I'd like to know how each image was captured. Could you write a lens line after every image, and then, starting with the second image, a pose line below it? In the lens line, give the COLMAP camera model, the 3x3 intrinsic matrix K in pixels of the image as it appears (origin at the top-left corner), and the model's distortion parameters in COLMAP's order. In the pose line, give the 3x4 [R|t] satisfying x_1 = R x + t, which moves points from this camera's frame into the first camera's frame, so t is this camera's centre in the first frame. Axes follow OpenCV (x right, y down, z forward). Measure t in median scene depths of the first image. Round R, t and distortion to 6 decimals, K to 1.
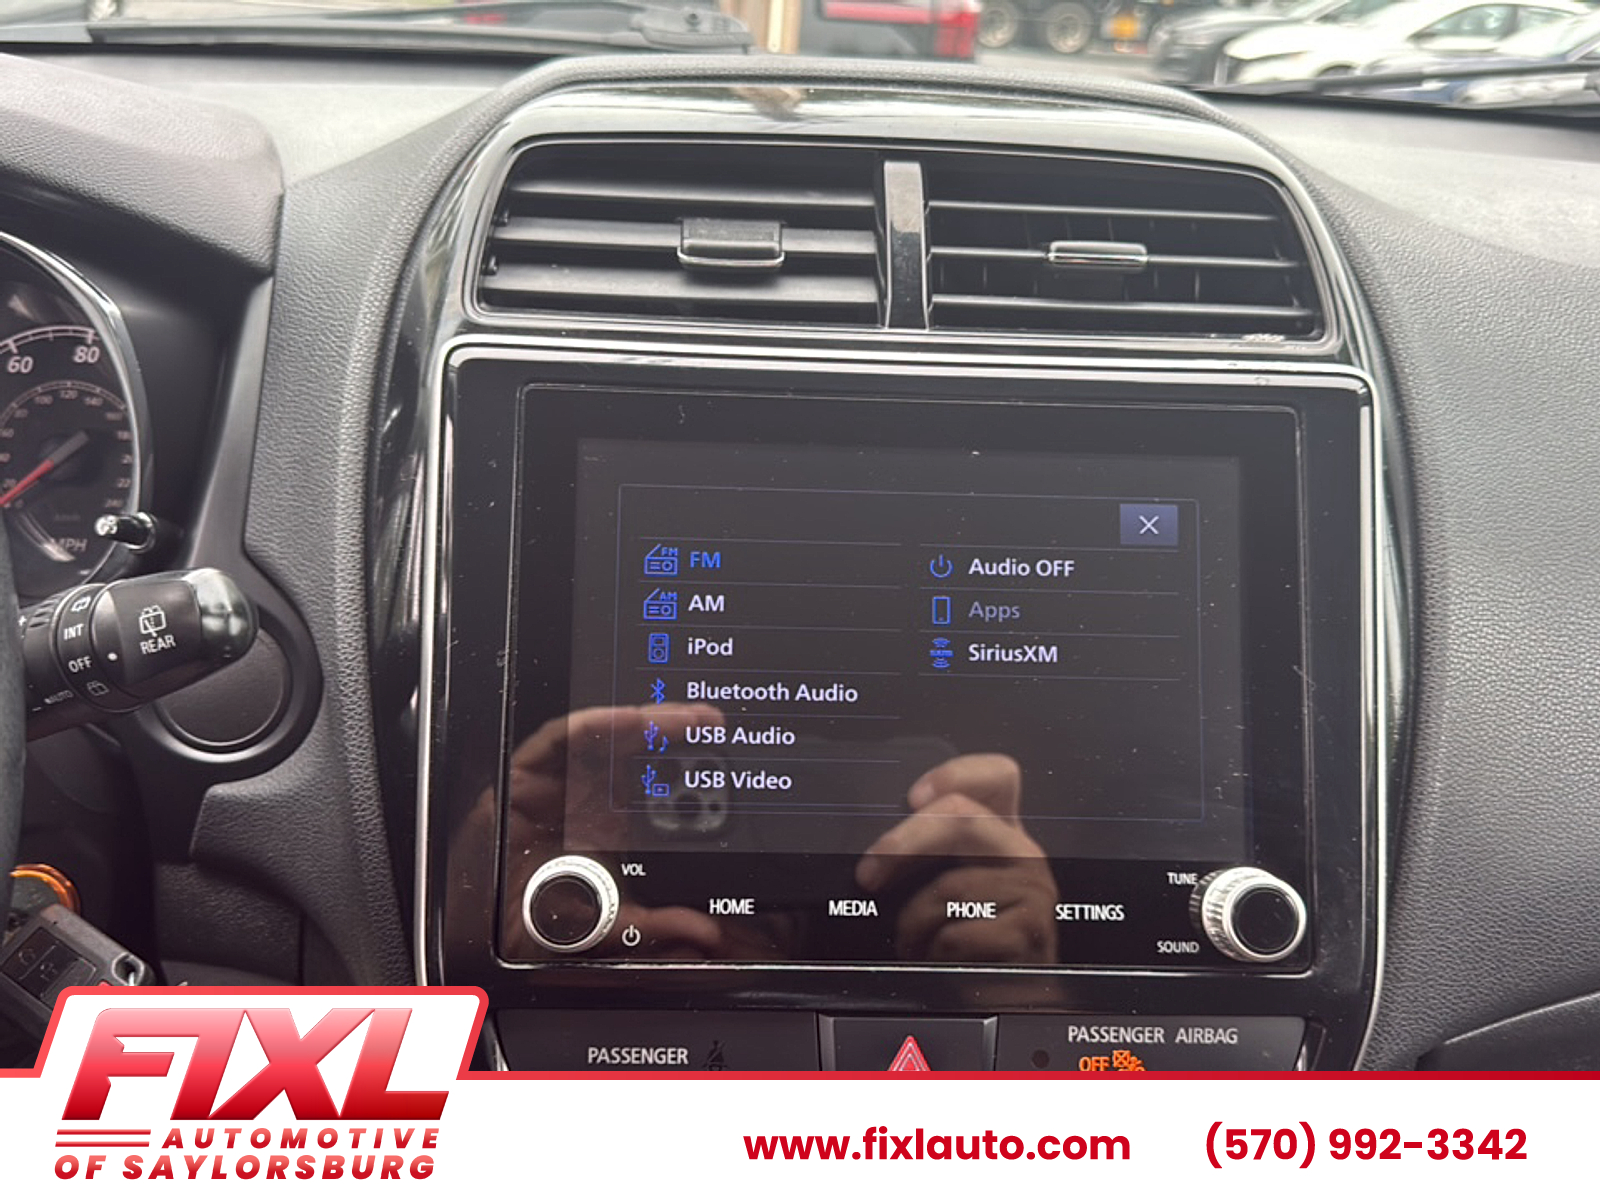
lens RADIAL K [[1469.2, 0, 796.7], [0, 1469.2, 617.3], [0, 0, 1]] dist [0.149905, -0.391328]
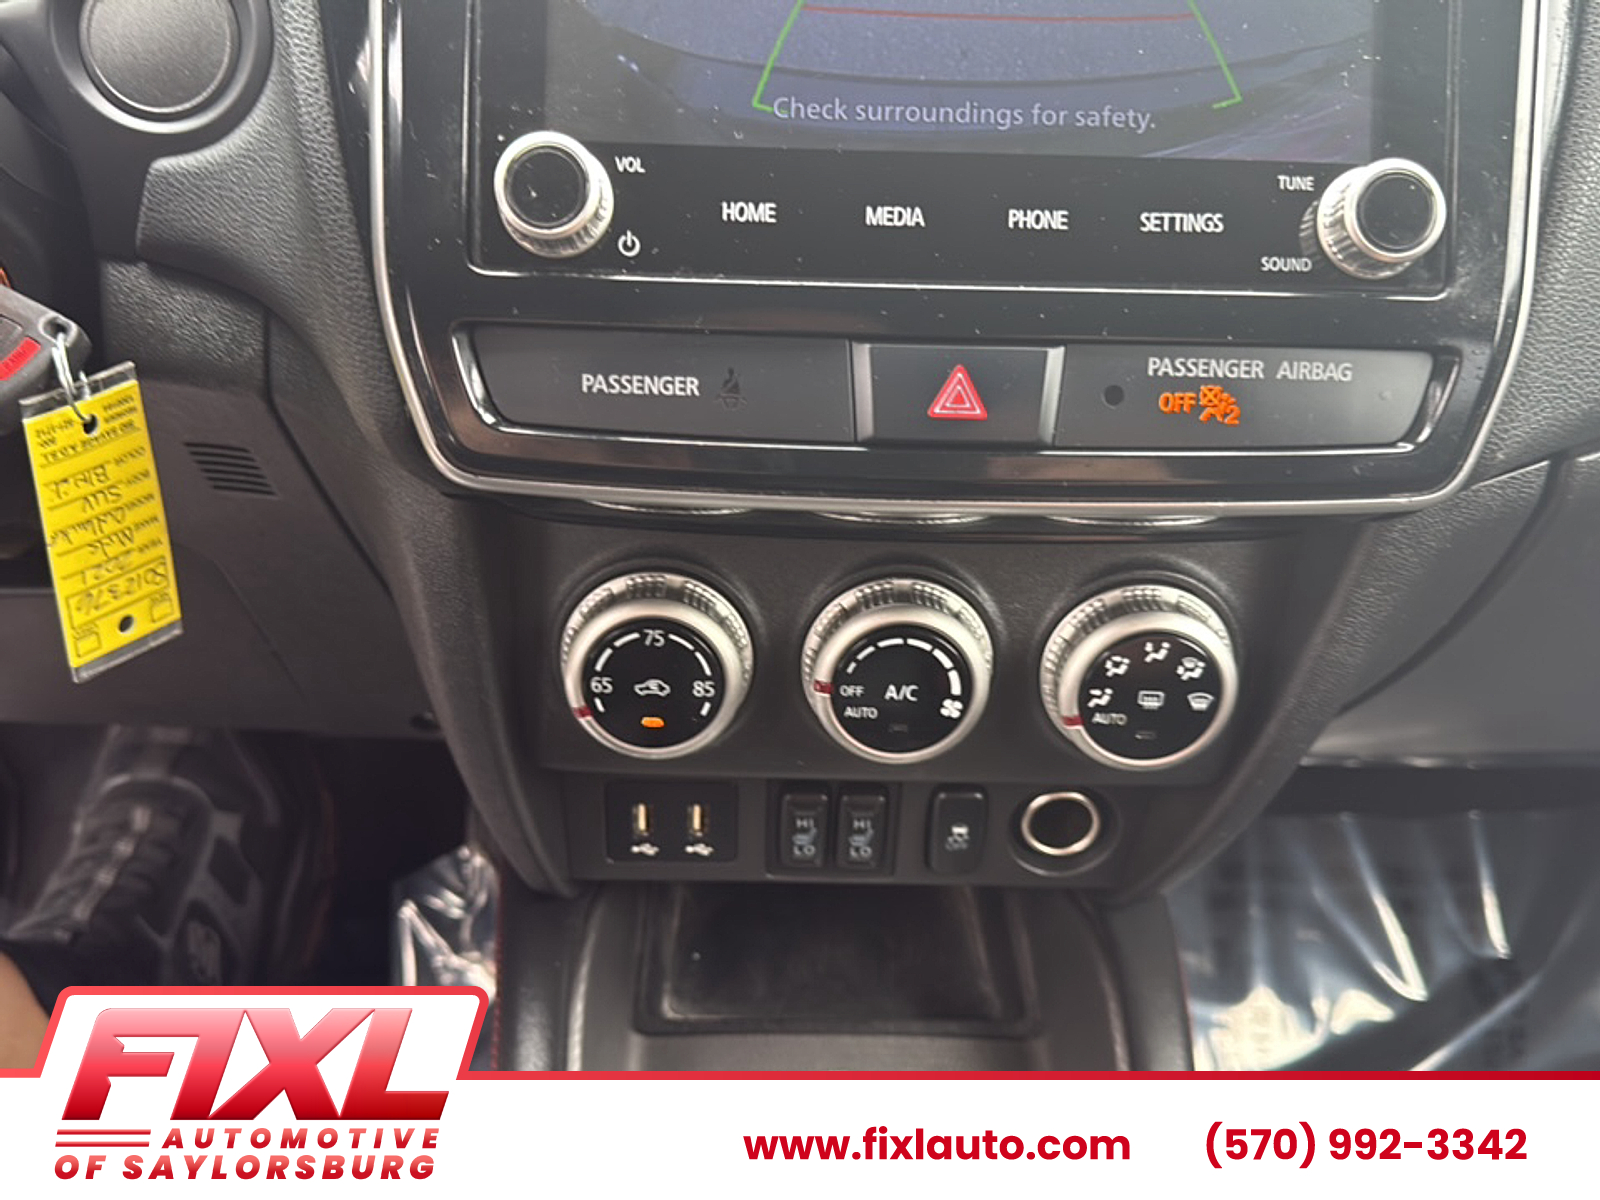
lens RADIAL K [[1469.2, 0, 796.7], [0, 1469.2, 617.3], [0, 0, 1]] dist [0.149905, -0.391328]
pose [[0.999529, 0.006182, -0.030068, 0.008767], [-0.001626, 0.988798, 0.149253, 0.278241], [0.030654, -0.149133, 0.988342, 0.132424]]
